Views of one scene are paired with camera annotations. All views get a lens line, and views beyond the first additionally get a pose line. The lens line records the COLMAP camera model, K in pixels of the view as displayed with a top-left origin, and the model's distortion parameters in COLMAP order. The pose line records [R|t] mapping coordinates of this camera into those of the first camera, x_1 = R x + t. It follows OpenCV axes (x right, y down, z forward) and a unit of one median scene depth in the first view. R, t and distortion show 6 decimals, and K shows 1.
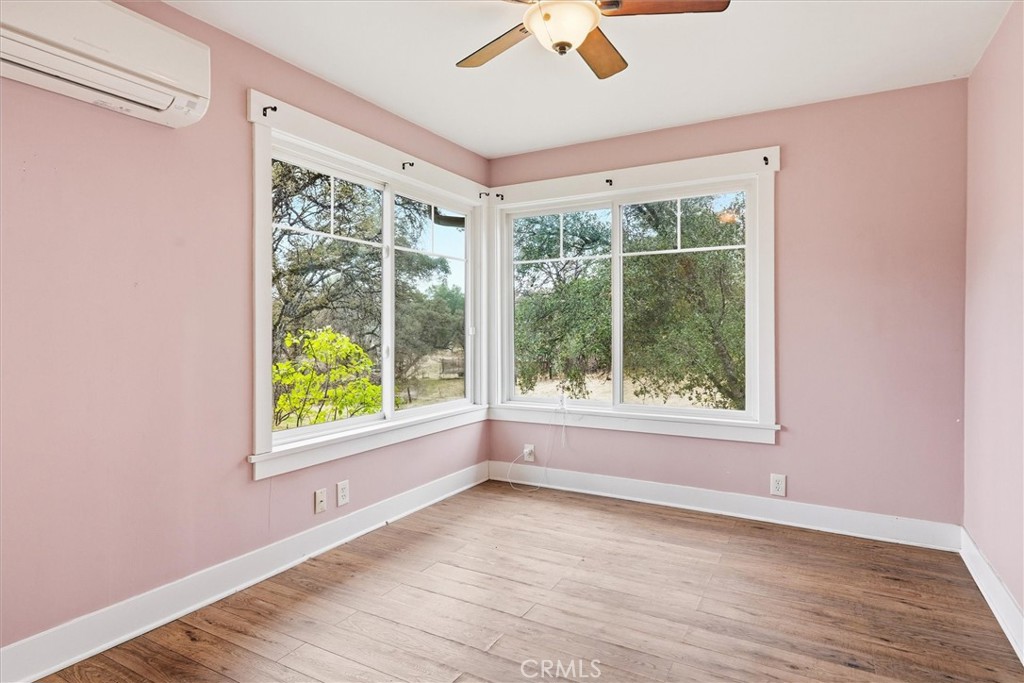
lens RADIAL K [[554.0, 0, 511.1], [0, 554.0, 339.0], [0, 0, 1]] dist [-0.002132, 0.000980]
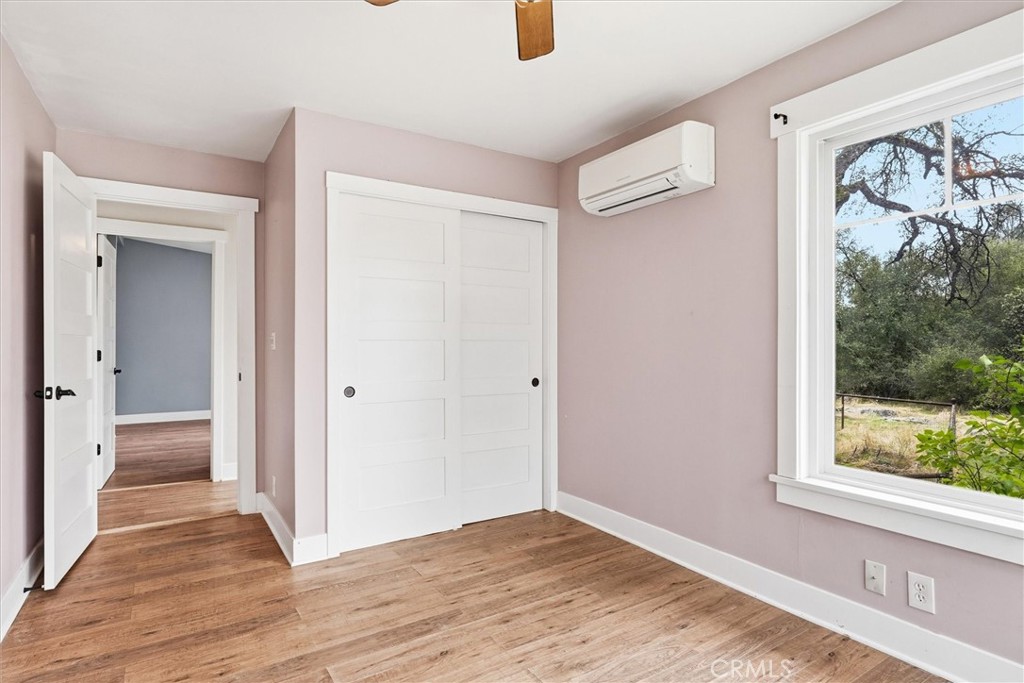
lens RADIAL K [[554.0, 0, 511.1], [0, 554.0, 339.0], [0, 0, 1]] dist [-0.002132, 0.000980]
pose [[-0.476669, -0.000431, -0.879083, 0.621648], [-0.012262, 0.999906, 0.006159, -0.031544], [0.878997, 0.013715, -0.476629, 1.047936]]
